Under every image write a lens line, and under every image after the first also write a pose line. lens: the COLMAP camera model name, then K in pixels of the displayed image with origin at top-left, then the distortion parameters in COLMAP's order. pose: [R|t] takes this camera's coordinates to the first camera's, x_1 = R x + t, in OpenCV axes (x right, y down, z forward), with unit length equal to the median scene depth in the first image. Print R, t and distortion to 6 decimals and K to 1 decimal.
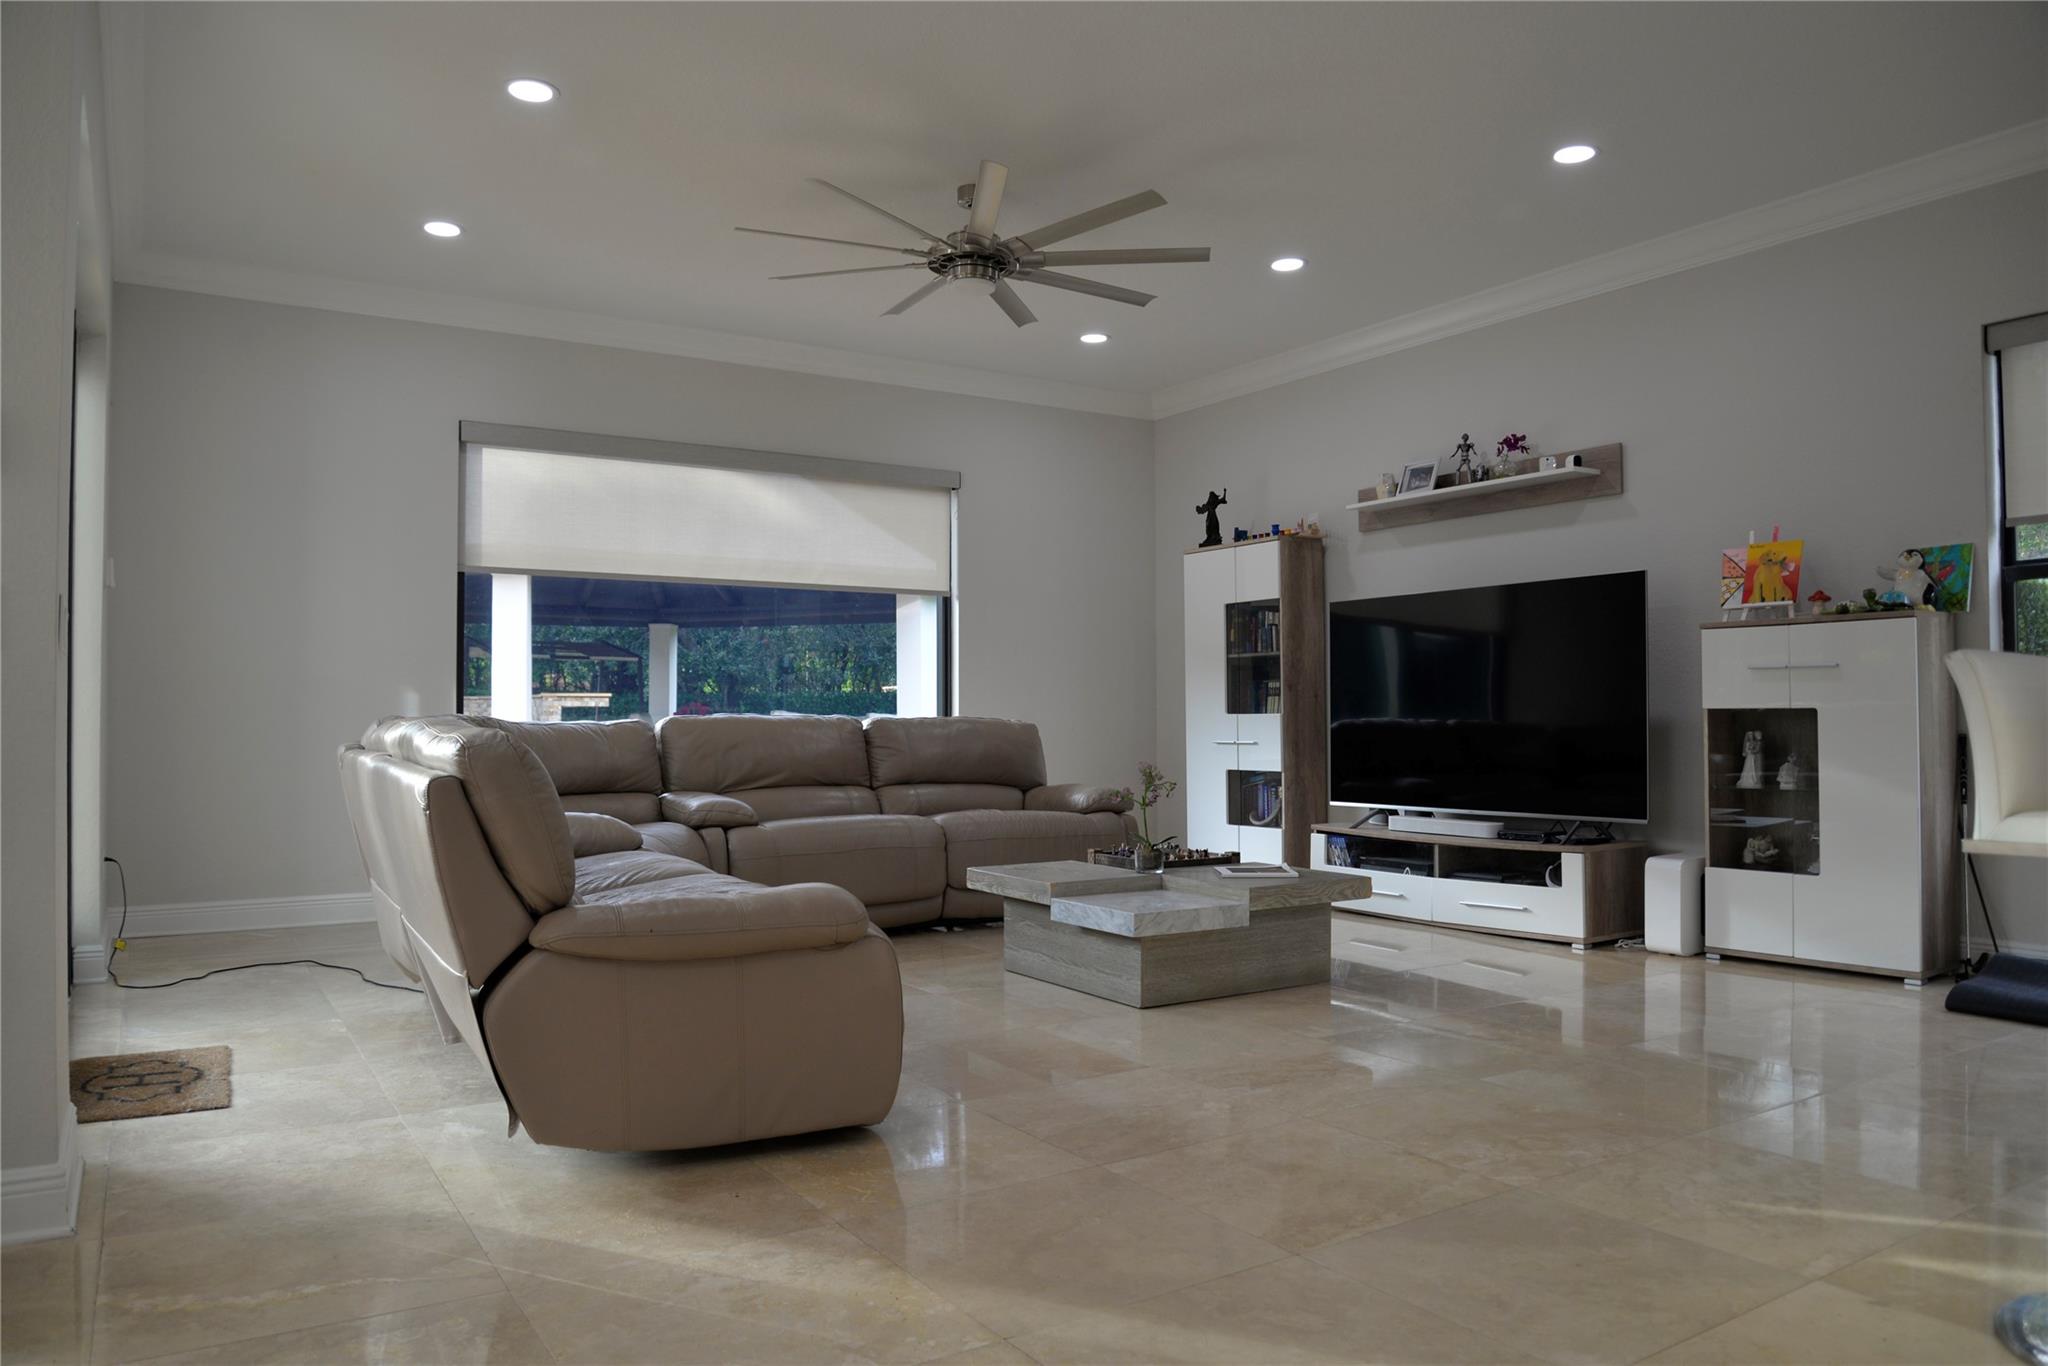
lens RADIAL K [[1406.8, 0, 1024.0], [0, 1406.8, 683.0], [0, 0, 1]] dist [-0.070498, 0.024388]
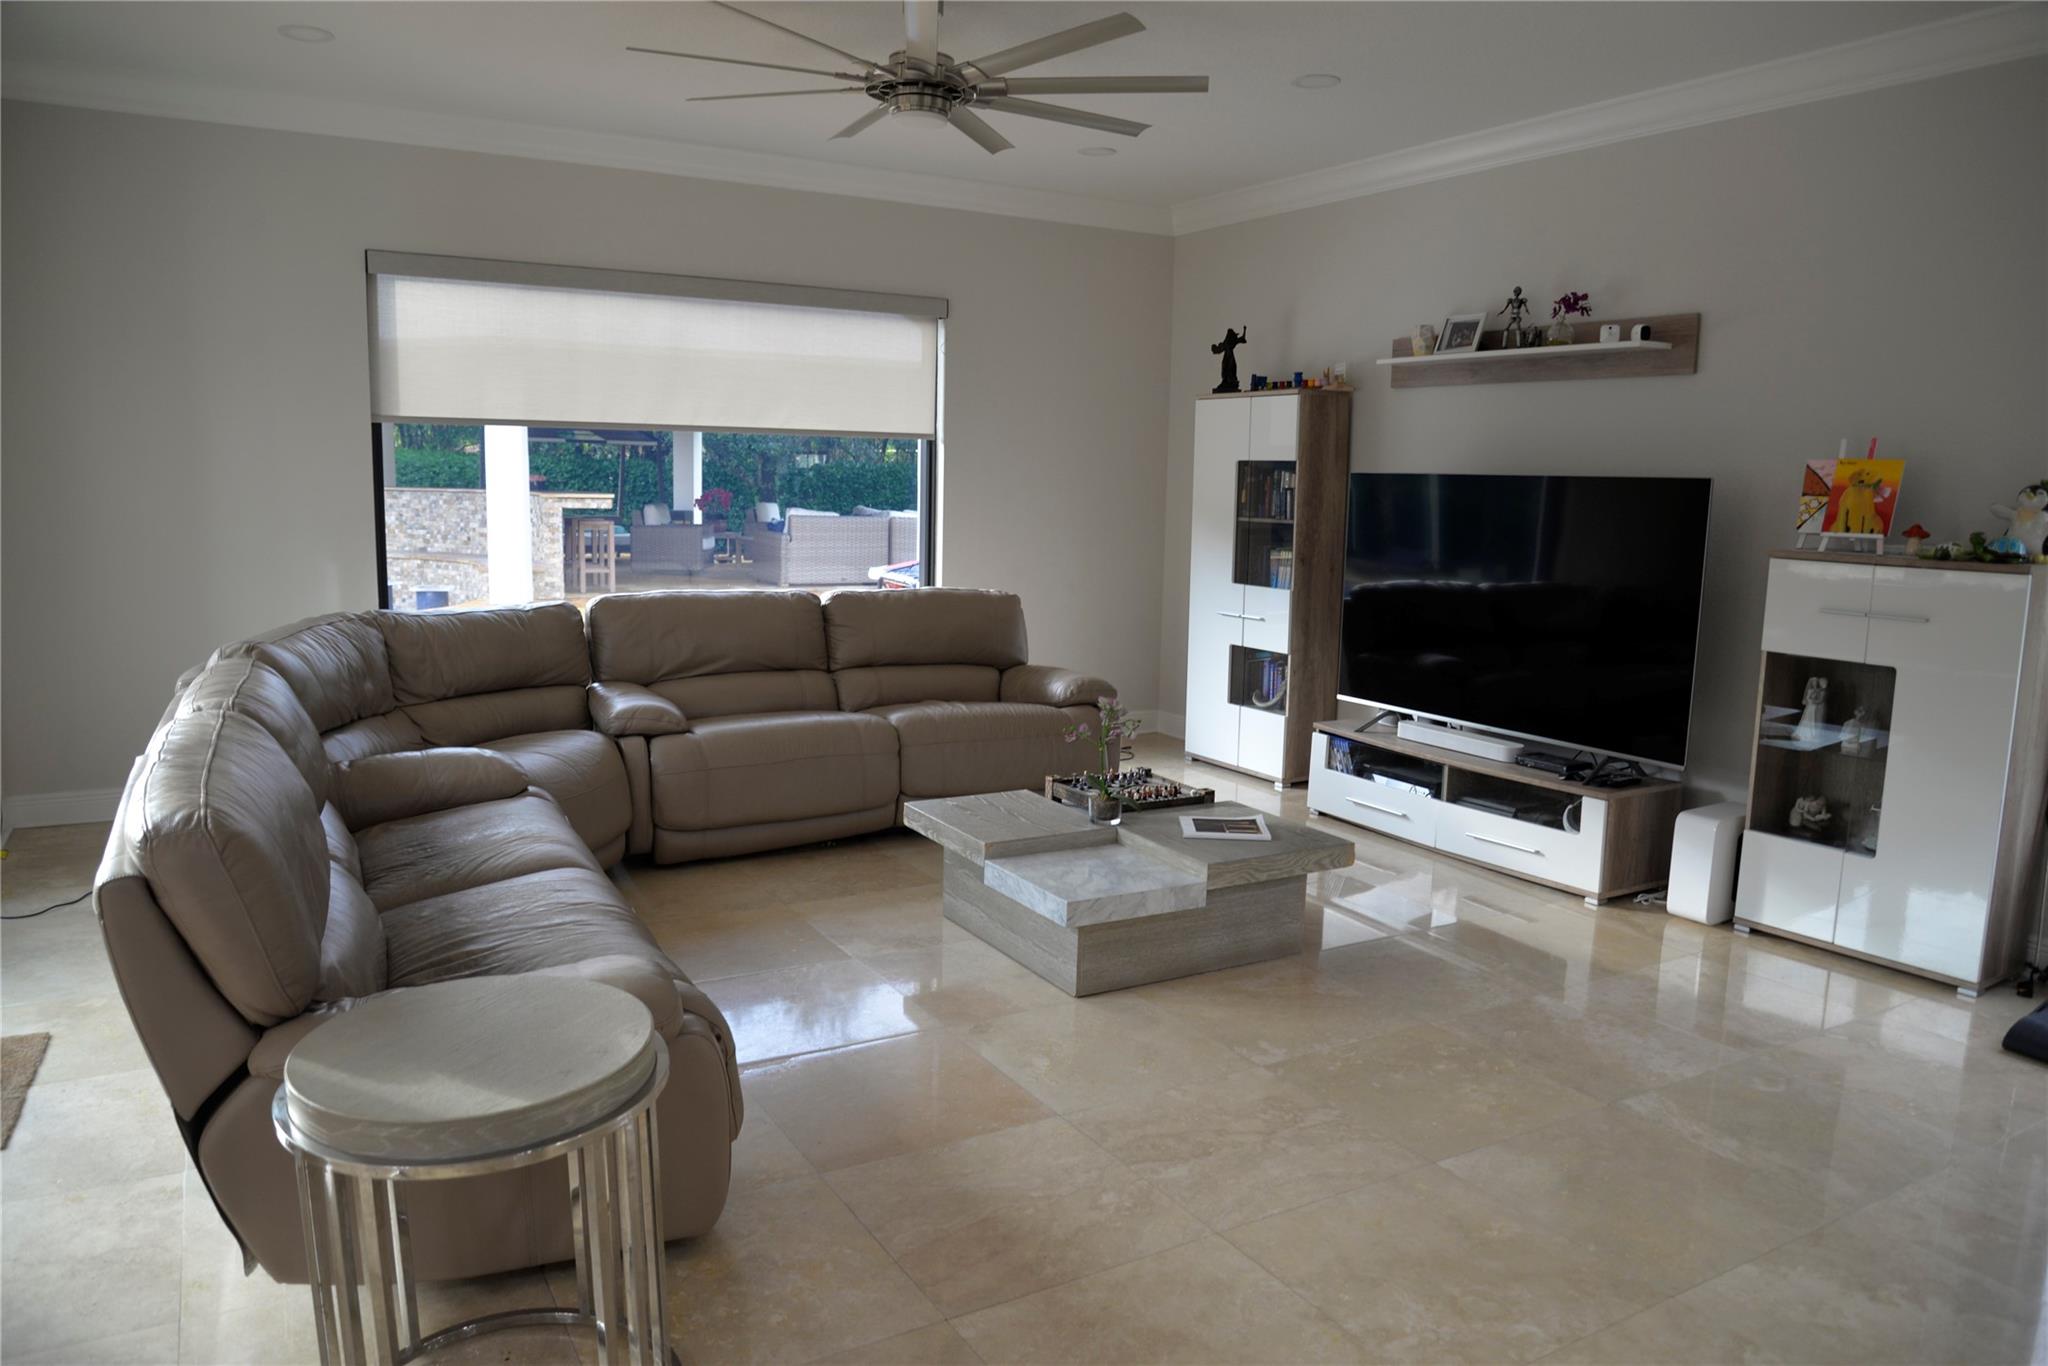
lens RADIAL K [[1406.8, 0, 1024.0], [0, 1406.8, 683.0], [0, 0, 1]] dist [-0.070498, 0.024388]
pose [[0.998862, 0.030750, -0.036446, 0.057522], [-0.024080, 0.984962, 0.171083, -0.085831], [0.041159, -0.170010, 0.984582, 0.118575]]
